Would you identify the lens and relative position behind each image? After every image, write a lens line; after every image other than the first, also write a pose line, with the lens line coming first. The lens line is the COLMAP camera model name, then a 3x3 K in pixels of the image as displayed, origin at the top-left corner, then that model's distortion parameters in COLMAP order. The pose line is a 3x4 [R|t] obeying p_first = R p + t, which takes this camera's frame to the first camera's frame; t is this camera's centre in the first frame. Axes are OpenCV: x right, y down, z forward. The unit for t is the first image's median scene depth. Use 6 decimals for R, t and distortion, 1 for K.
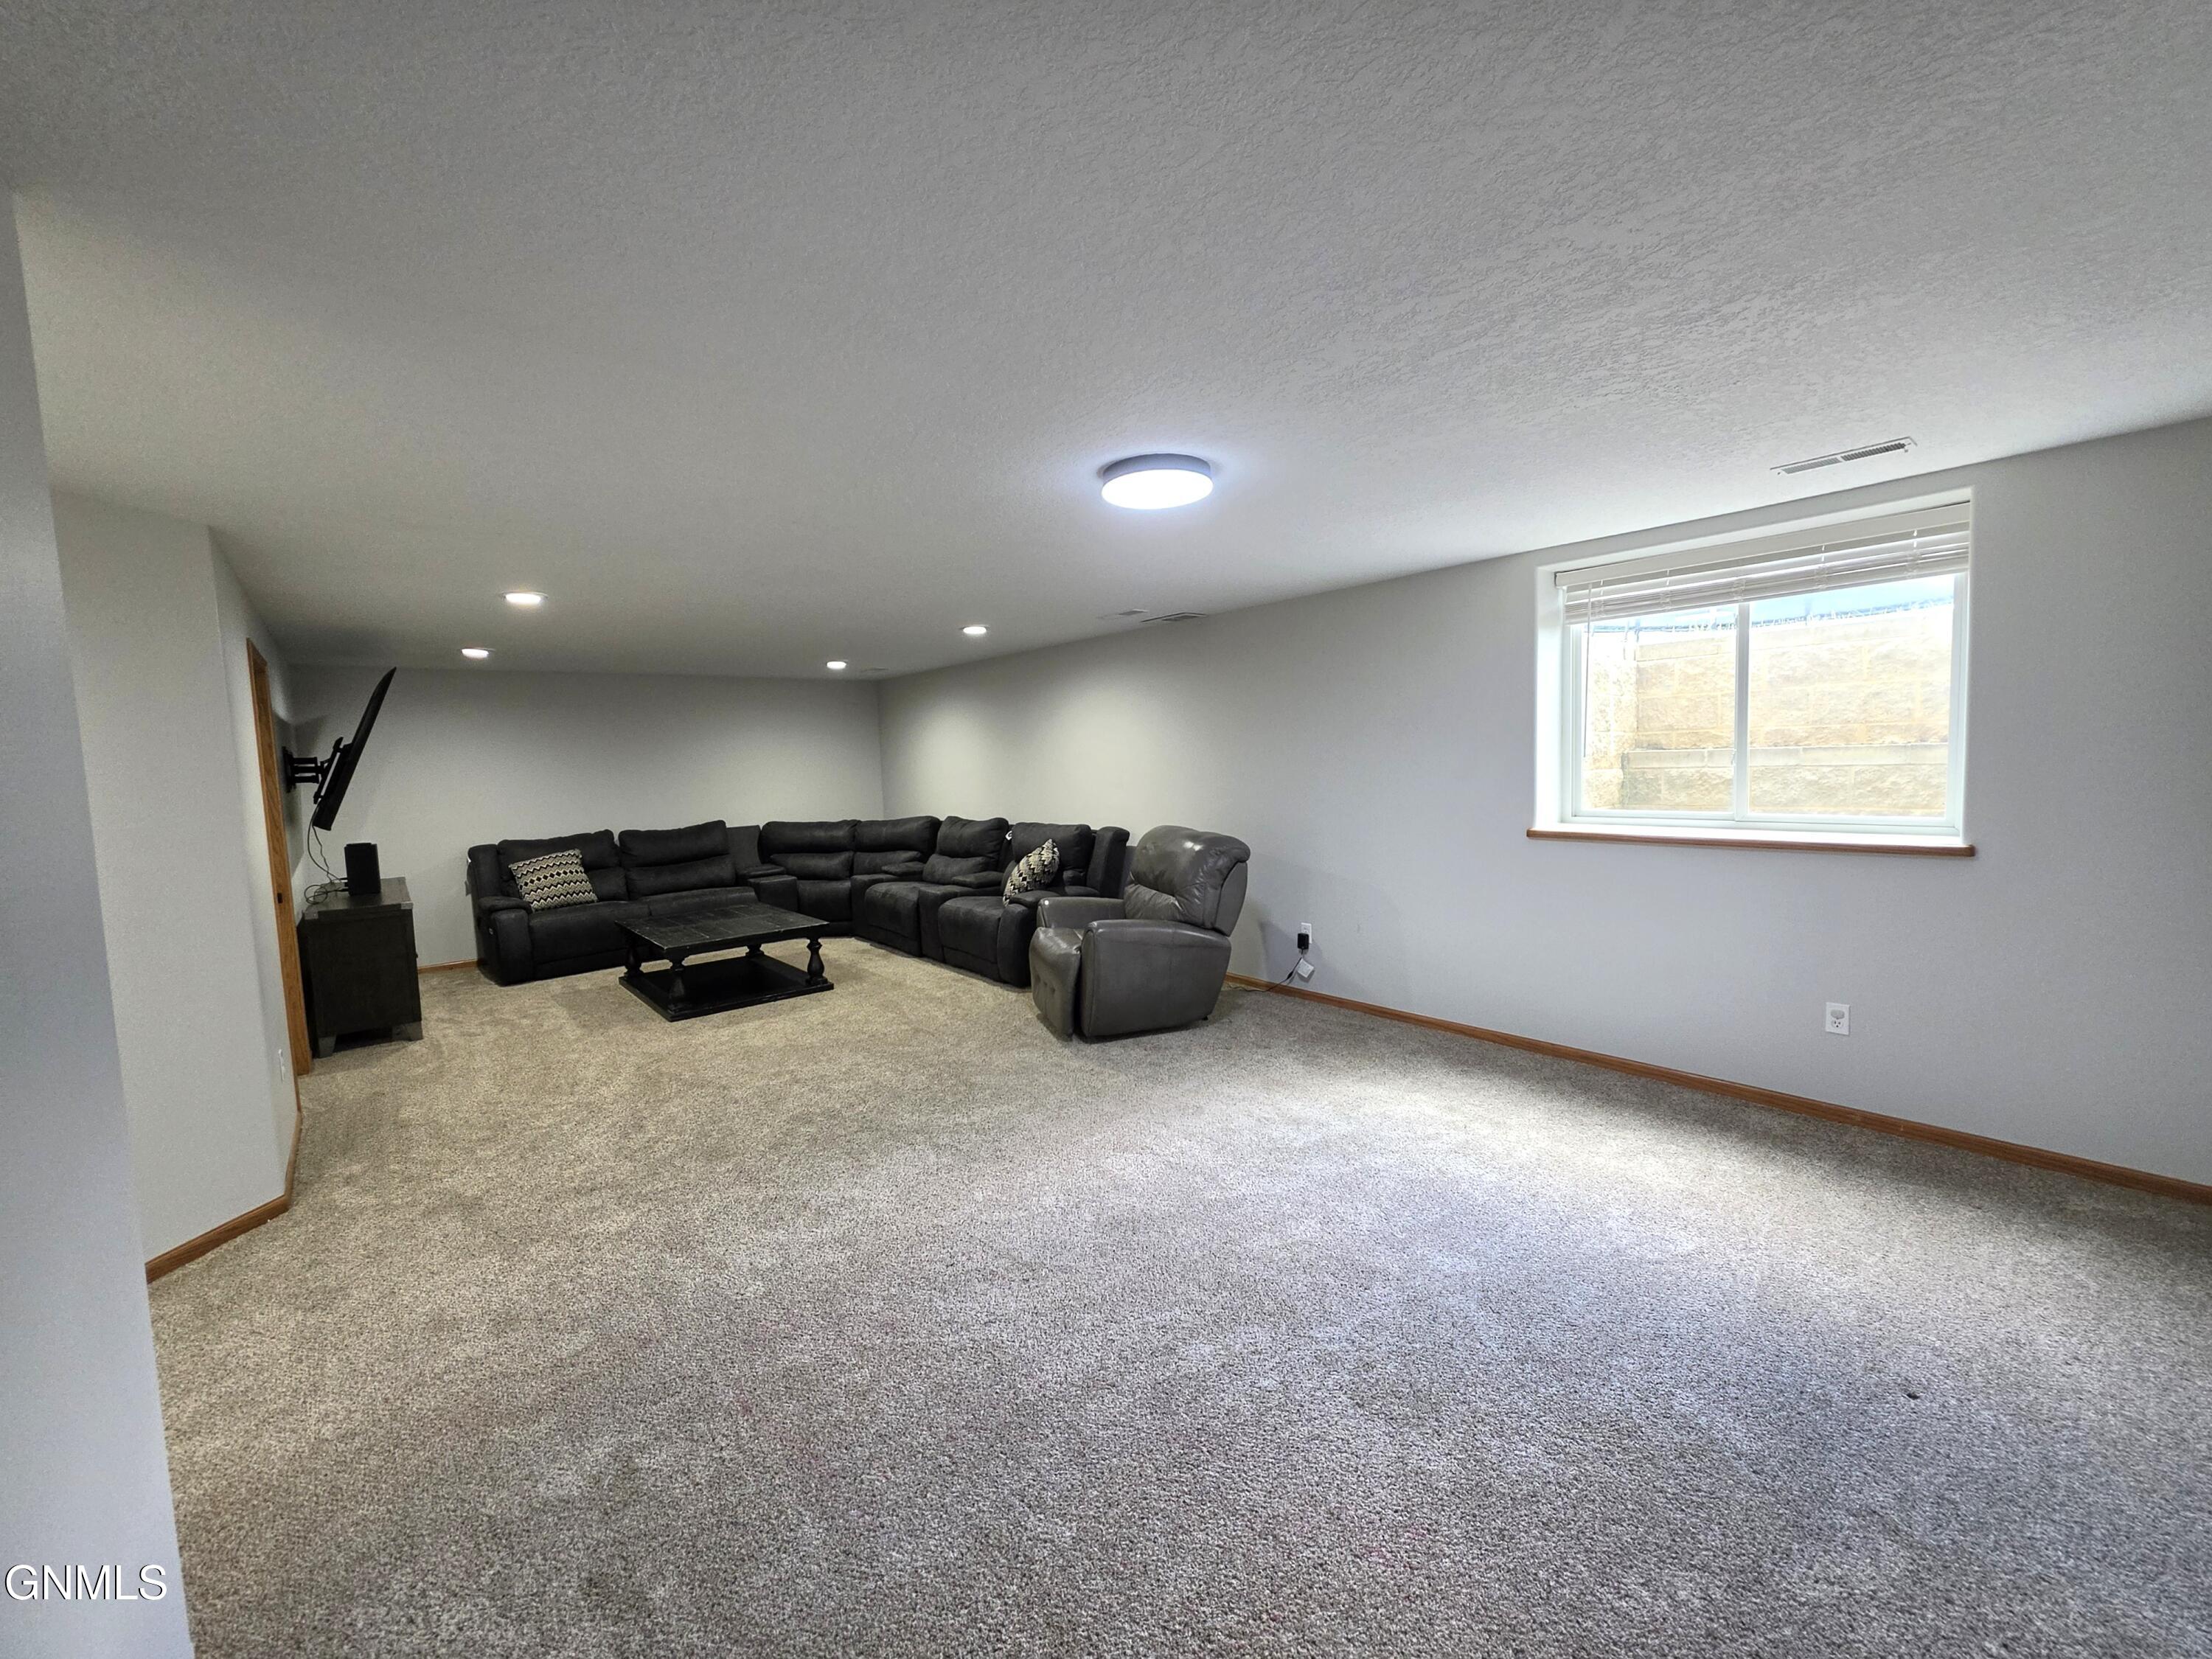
lens RADIAL K [[881.6, 0, 1099.9], [0, 881.6, 826.2], [0, 0, 1]] dist [-0.001059, -0.000074]
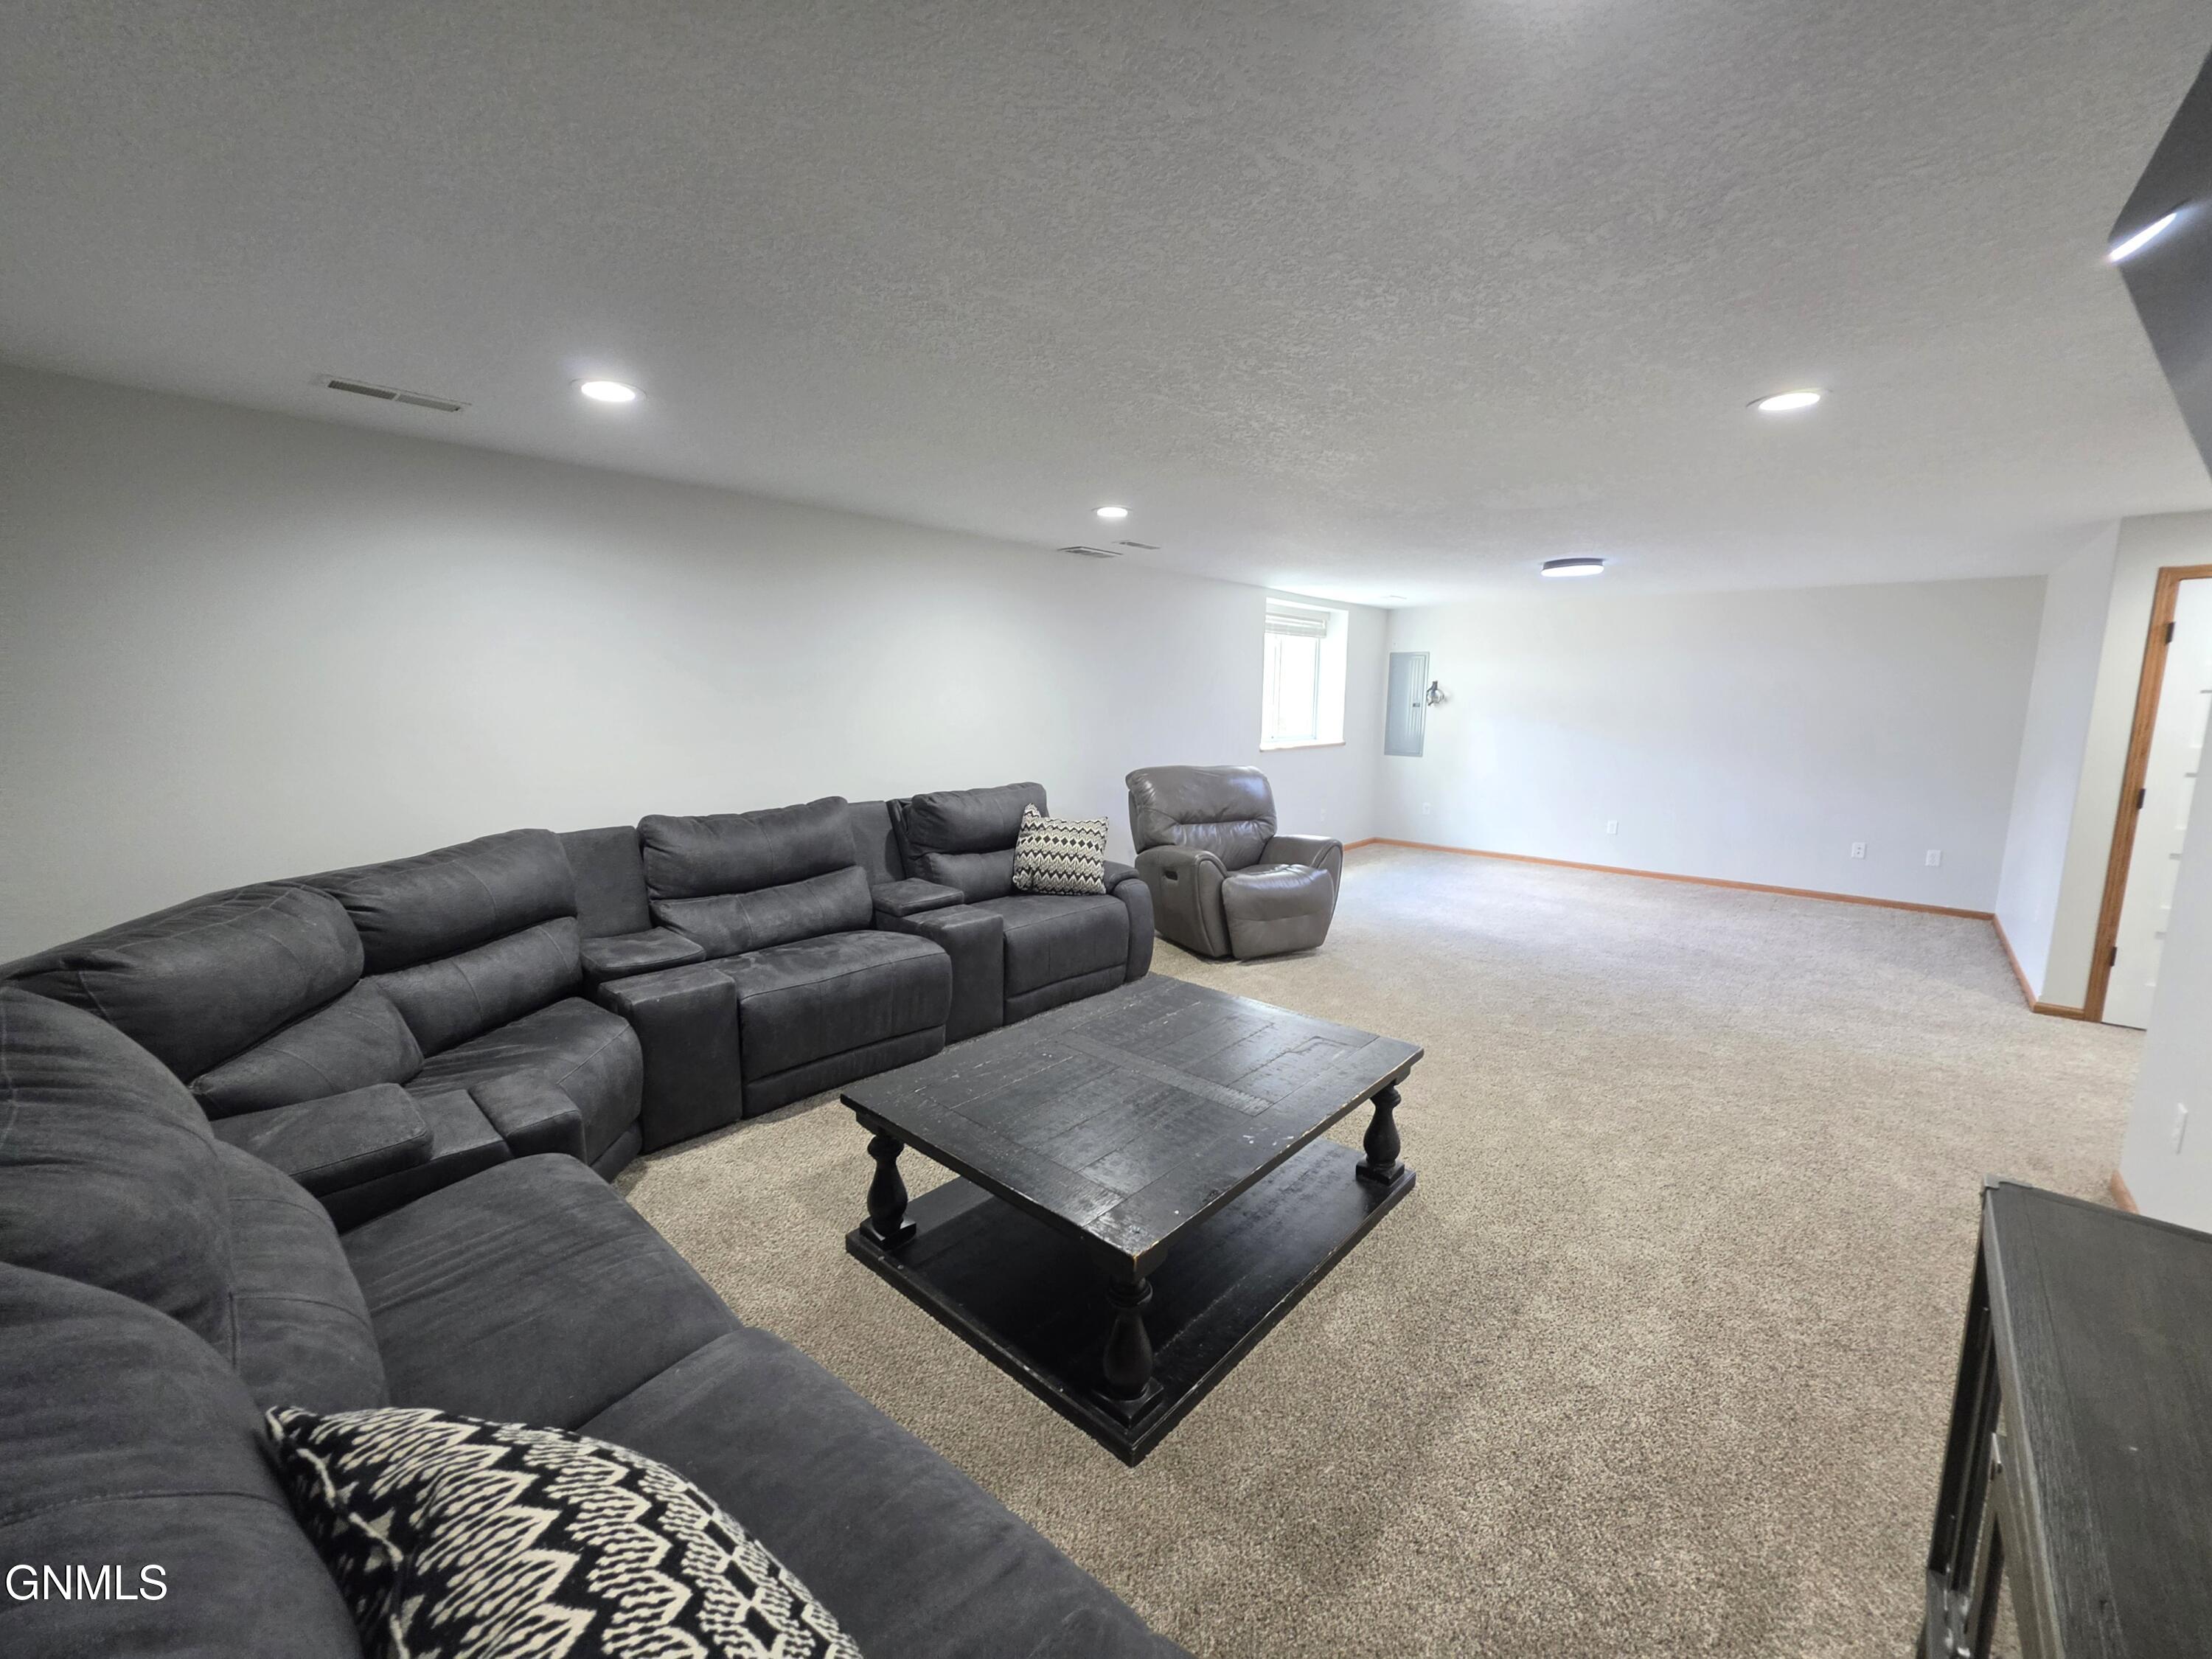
lens RADIAL K [[879.9, 0, 1106.0], [0, 879.9, 829.5], [0, 0, 1]] dist [-0.001703, -0.000108]
pose [[-0.152121, -0.109232, 0.982307, -0.790739], [0.080202, 0.989232, 0.122422, -0.049333], [-0.985103, 0.097405, -0.141722, 1.038828]]
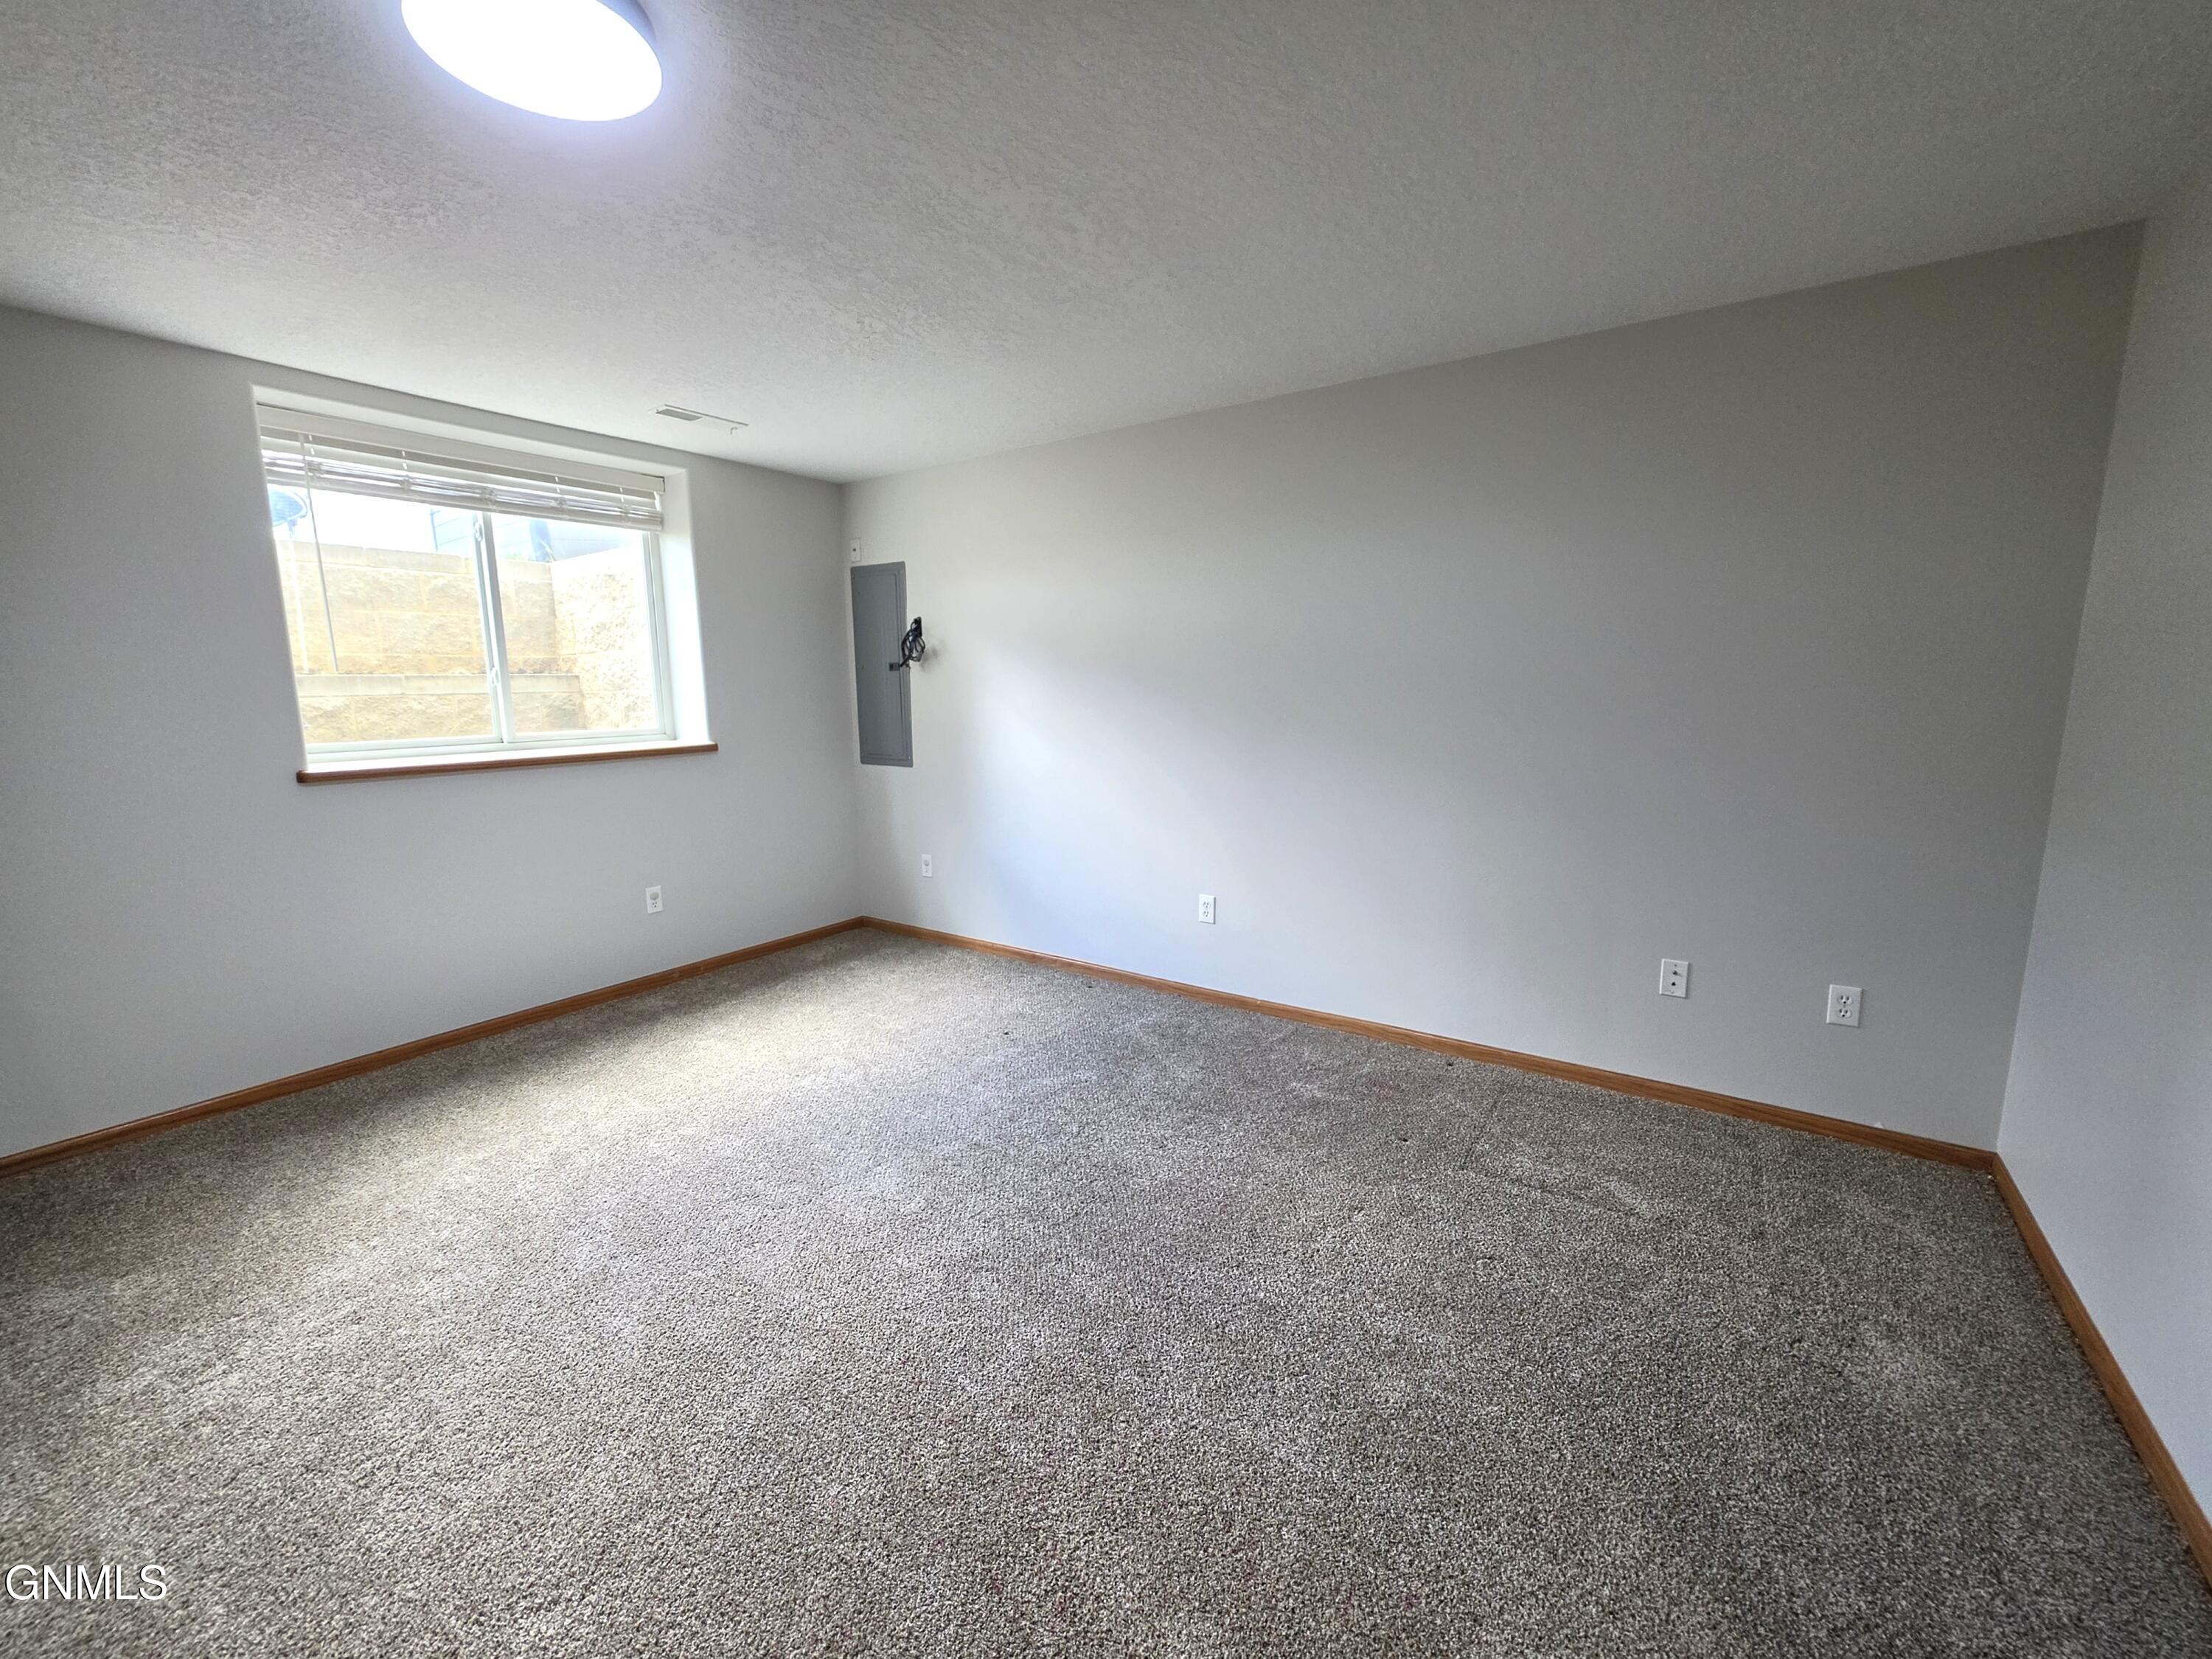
lens RADIAL K [[881.6, 0, 1099.9], [0, 881.6, 826.2], [0, 0, 1]] dist [-0.001059, -0.000074]
pose [[-0.264318, -0.113512, 0.957732, -0.233865], [0.097811, 0.984774, 0.143711, 0.005427], [-0.959463, 0.131662, -0.249191, 0.377804]]
